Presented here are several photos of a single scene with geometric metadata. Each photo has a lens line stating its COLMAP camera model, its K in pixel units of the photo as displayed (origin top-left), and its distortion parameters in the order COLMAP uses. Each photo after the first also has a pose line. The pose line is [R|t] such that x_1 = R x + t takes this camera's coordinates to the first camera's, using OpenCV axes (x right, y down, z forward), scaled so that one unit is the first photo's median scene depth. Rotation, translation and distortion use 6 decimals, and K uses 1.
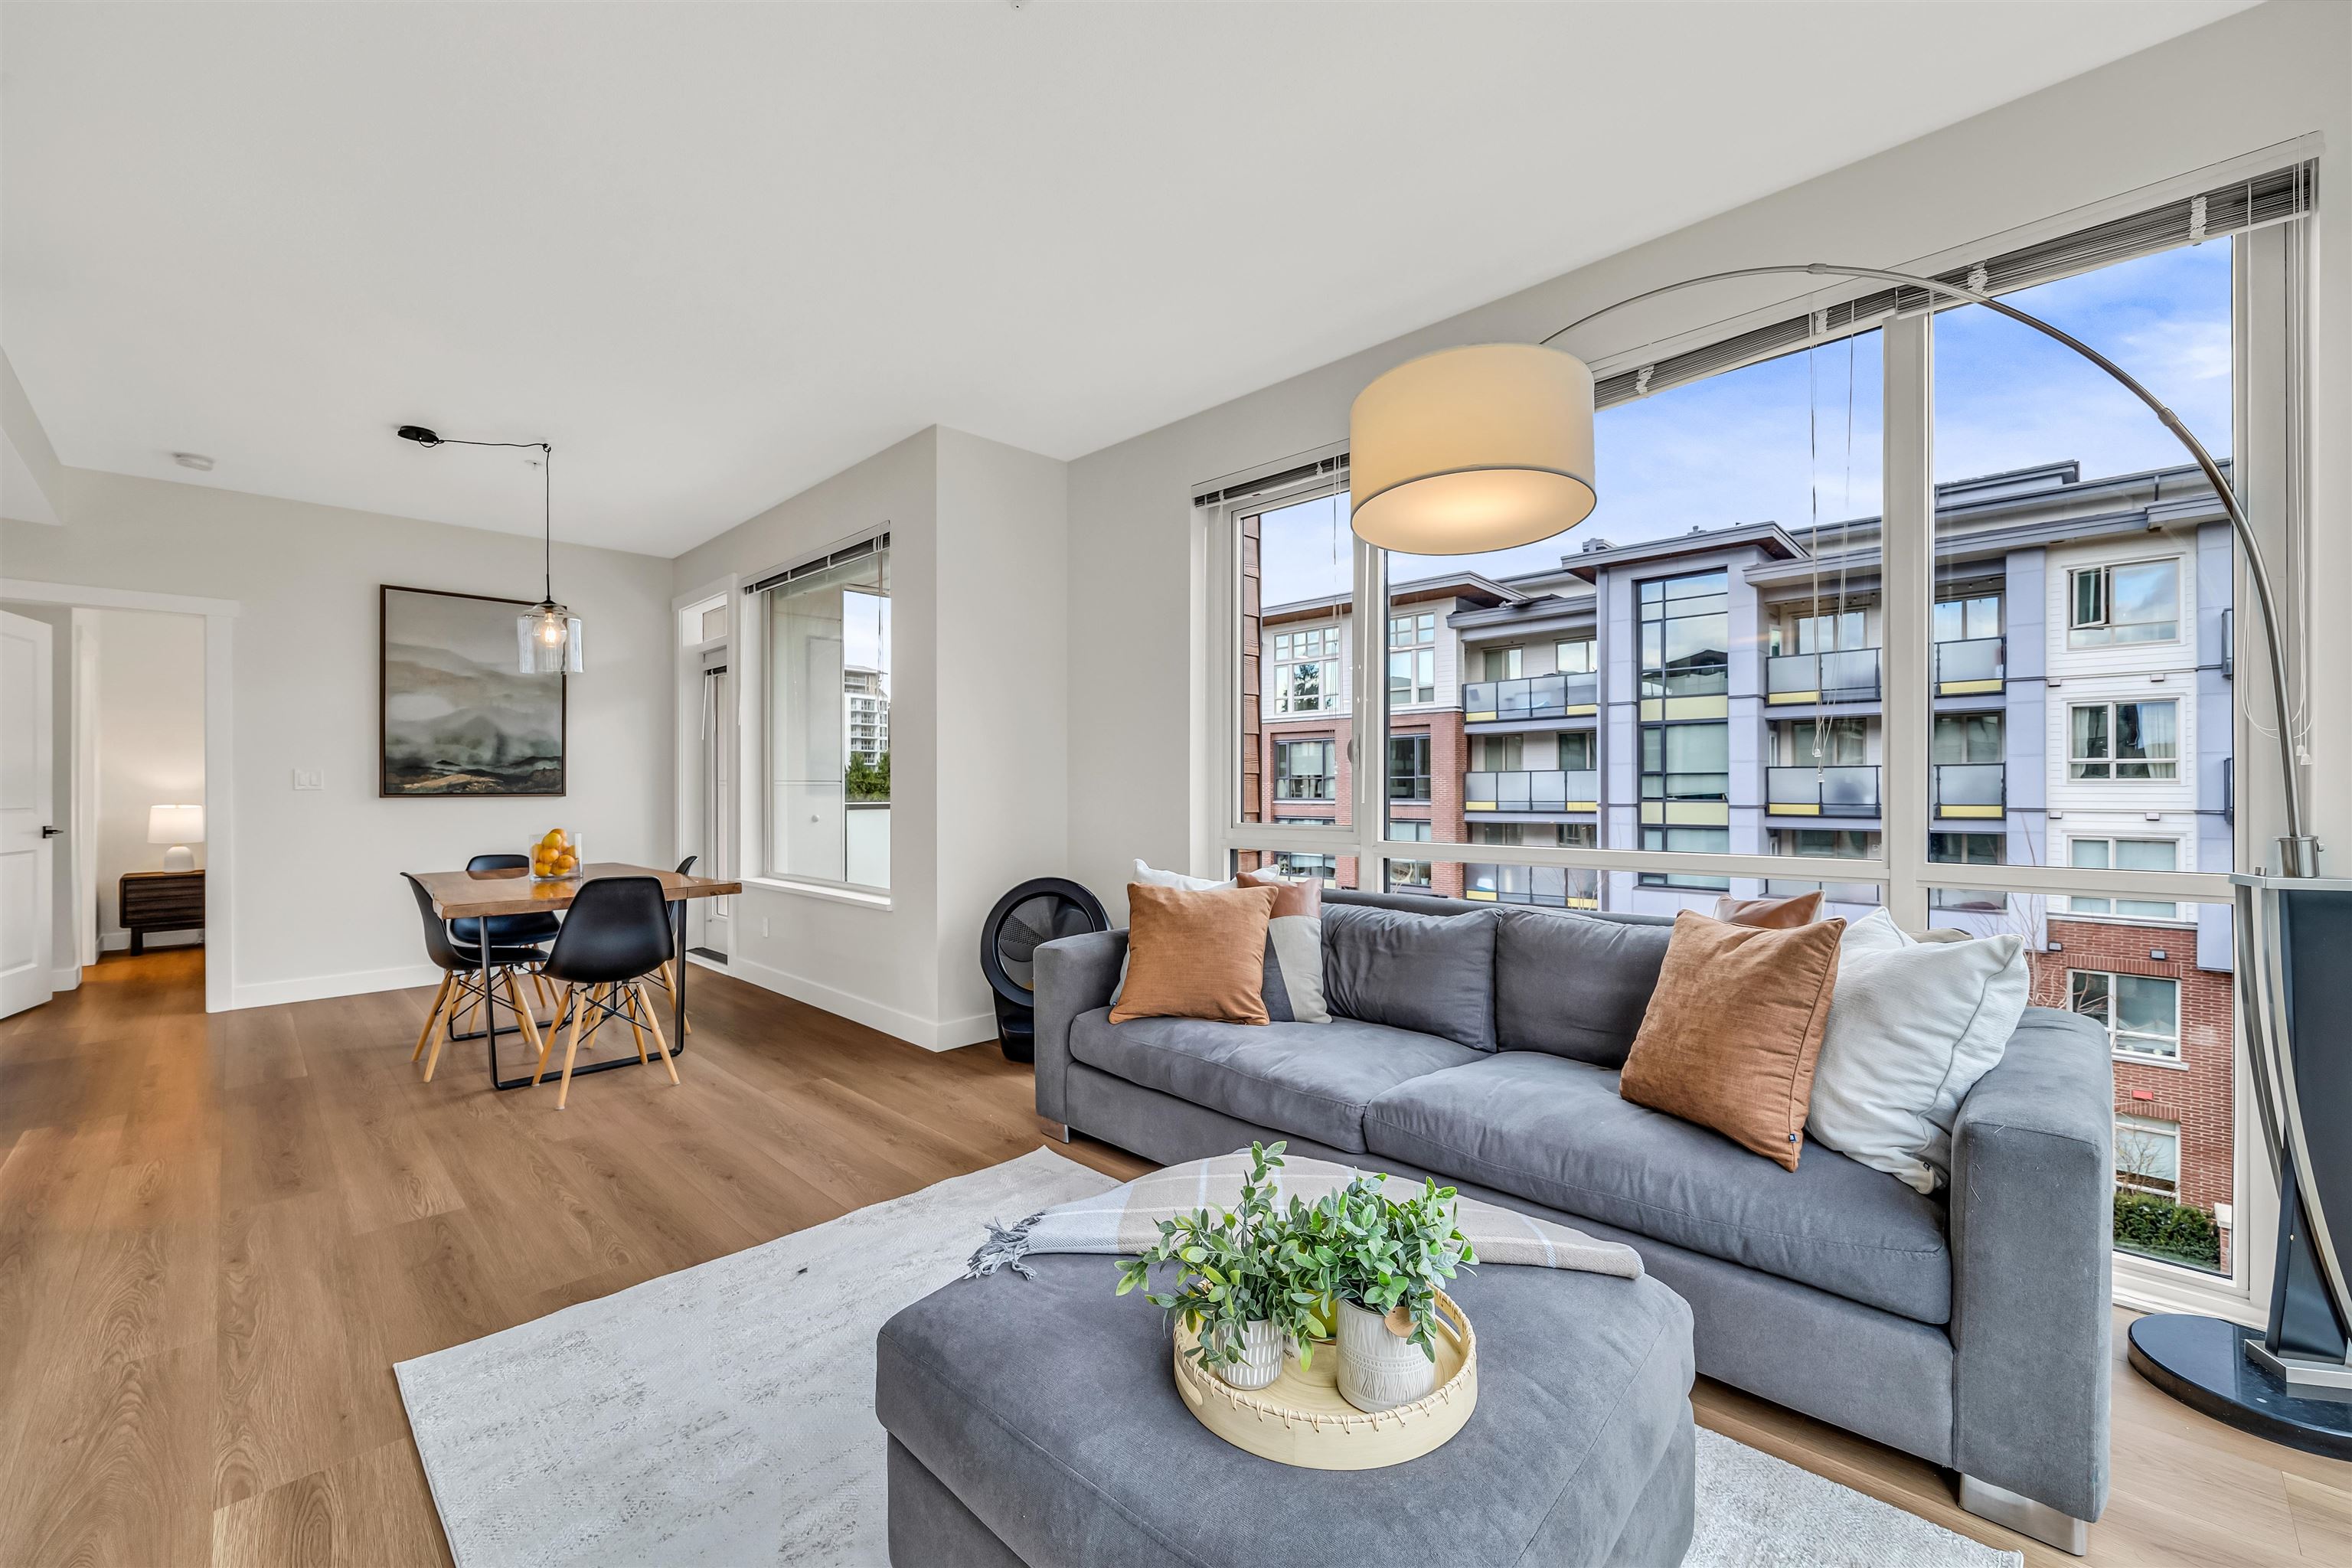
lens RADIAL K [[966.7, 0, 1172.0], [0, 966.7, 782.9], [0, 0, 1]] dist [-0.000273, -0.000138]
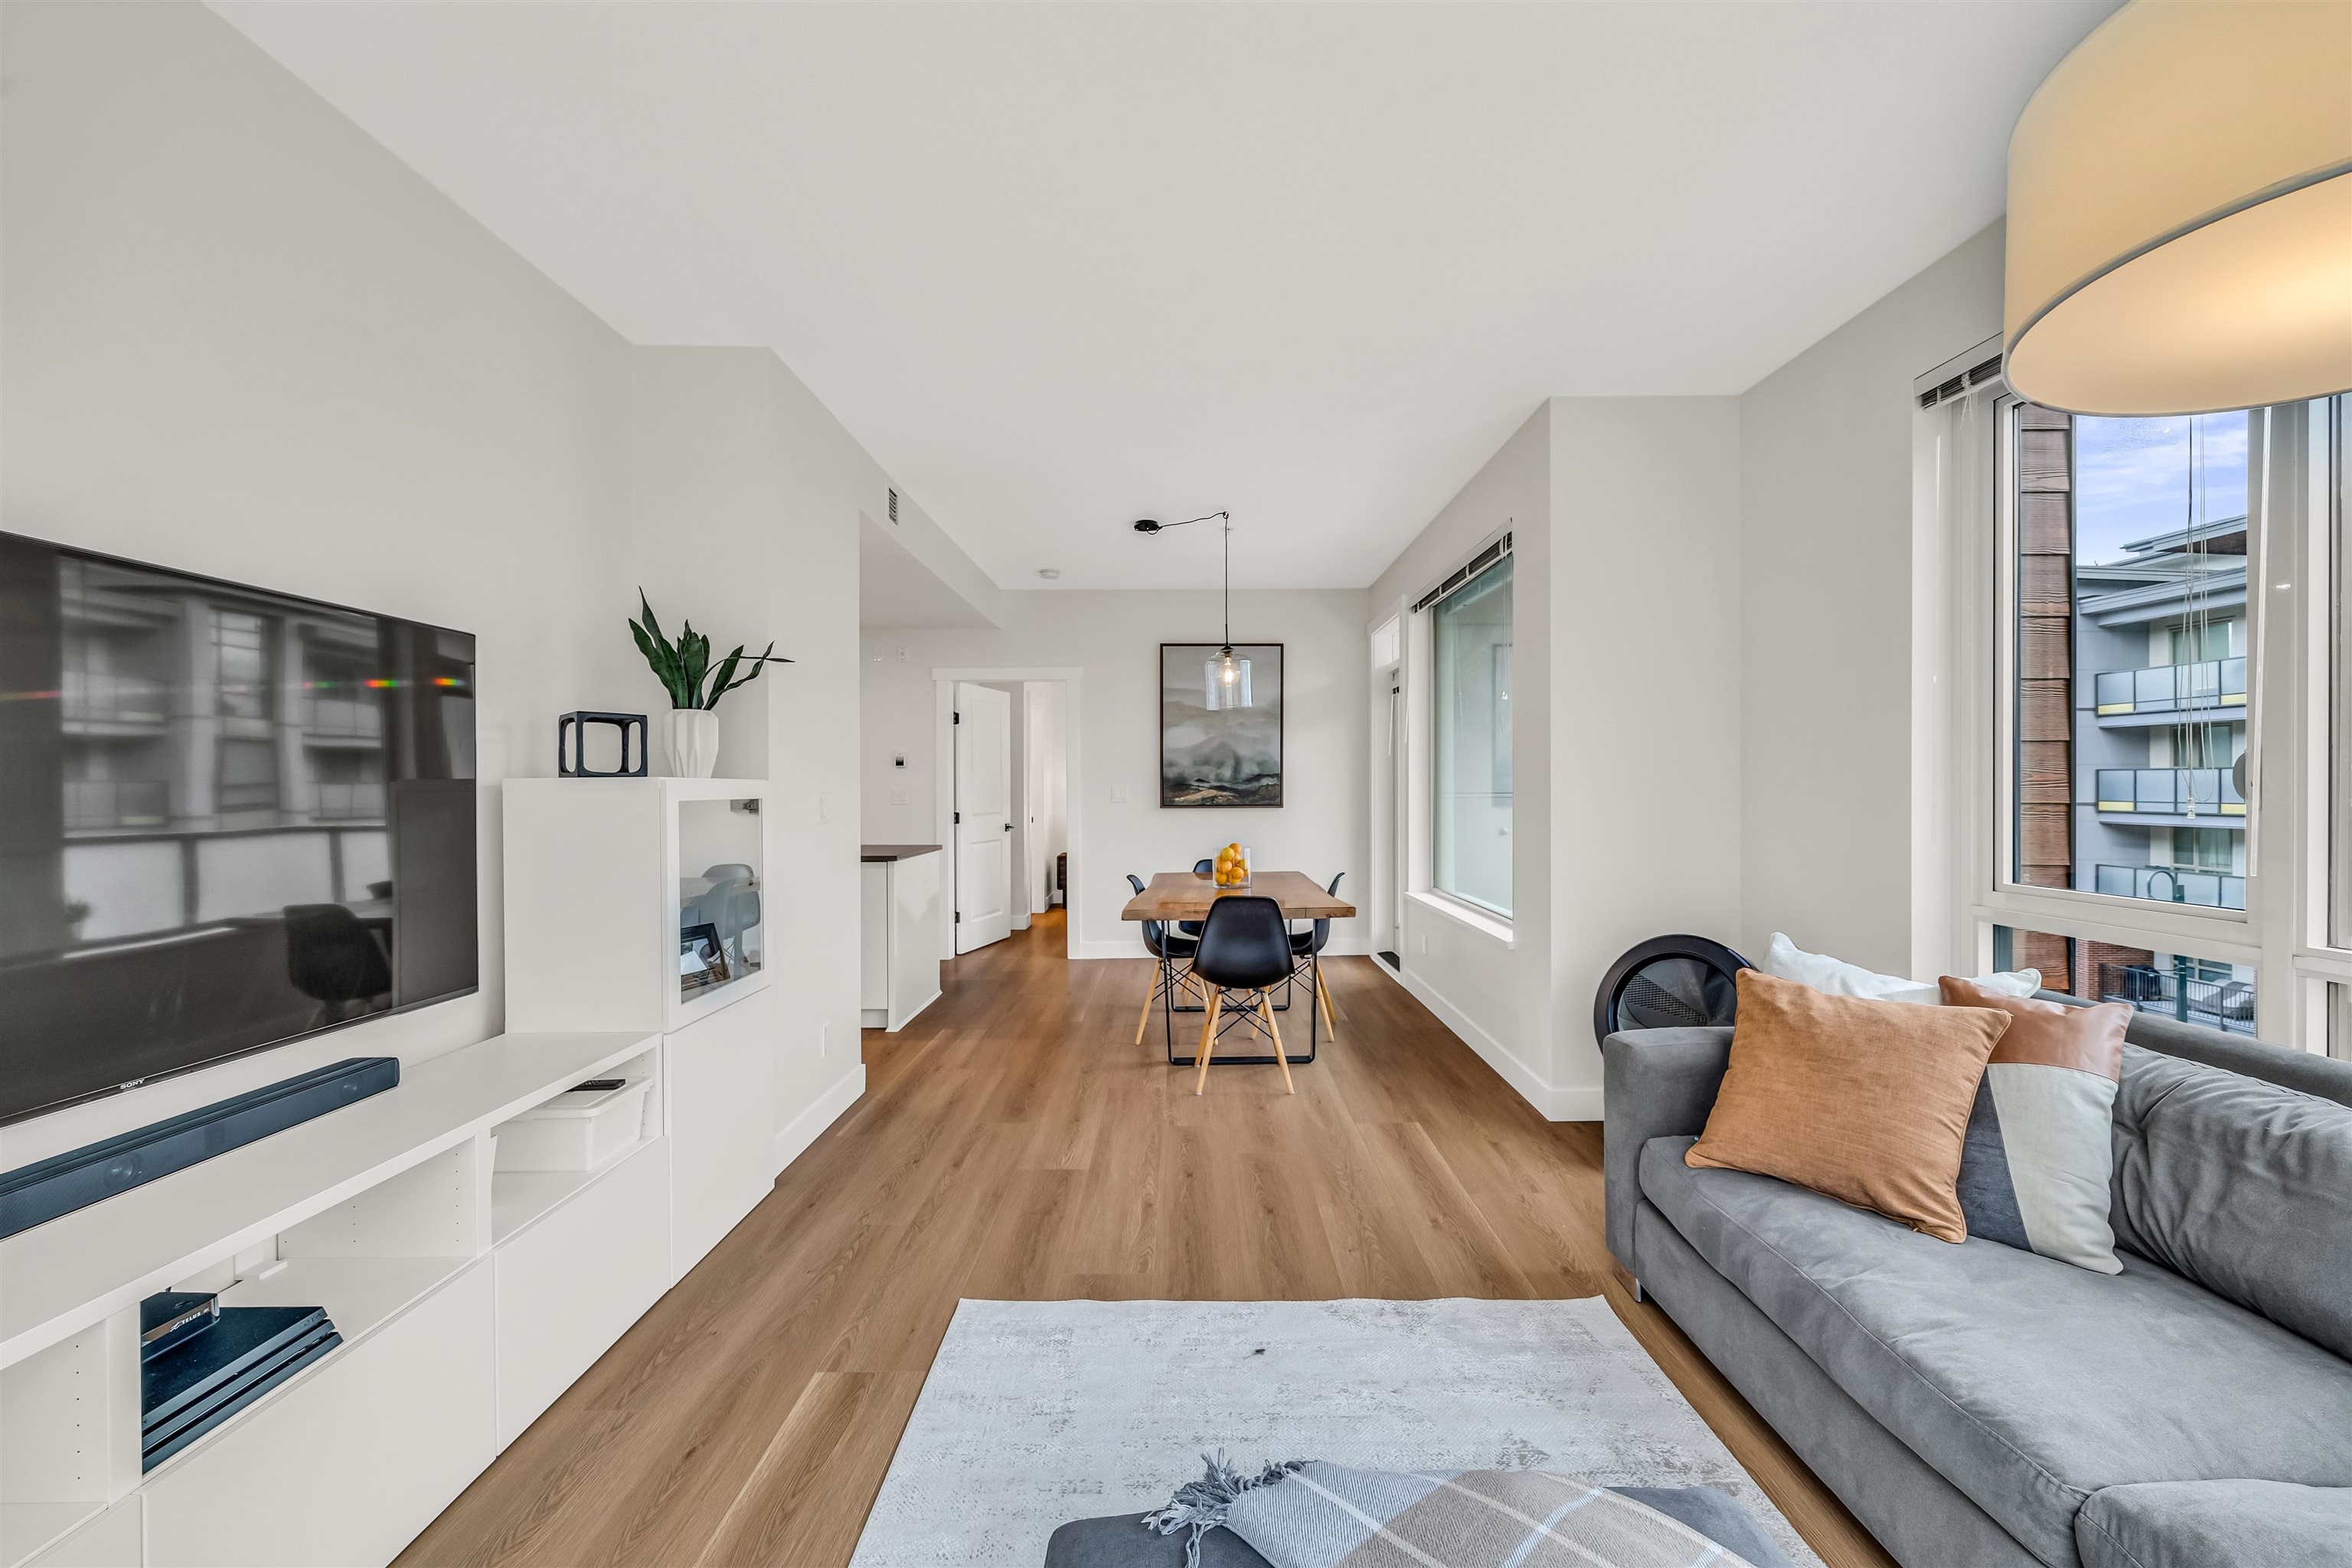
lens RADIAL K [[945.0, 0, 1153.1], [0, 945.0, 788.0], [0, 0, 1]] dist [-0.001930, -0.000403]
pose [[0.705057, -0.001237, -0.709150, 0.123374], [0.007295, 0.999958, 0.005509, -0.032388], [0.709113, -0.009057, 0.705037, 0.171795]]
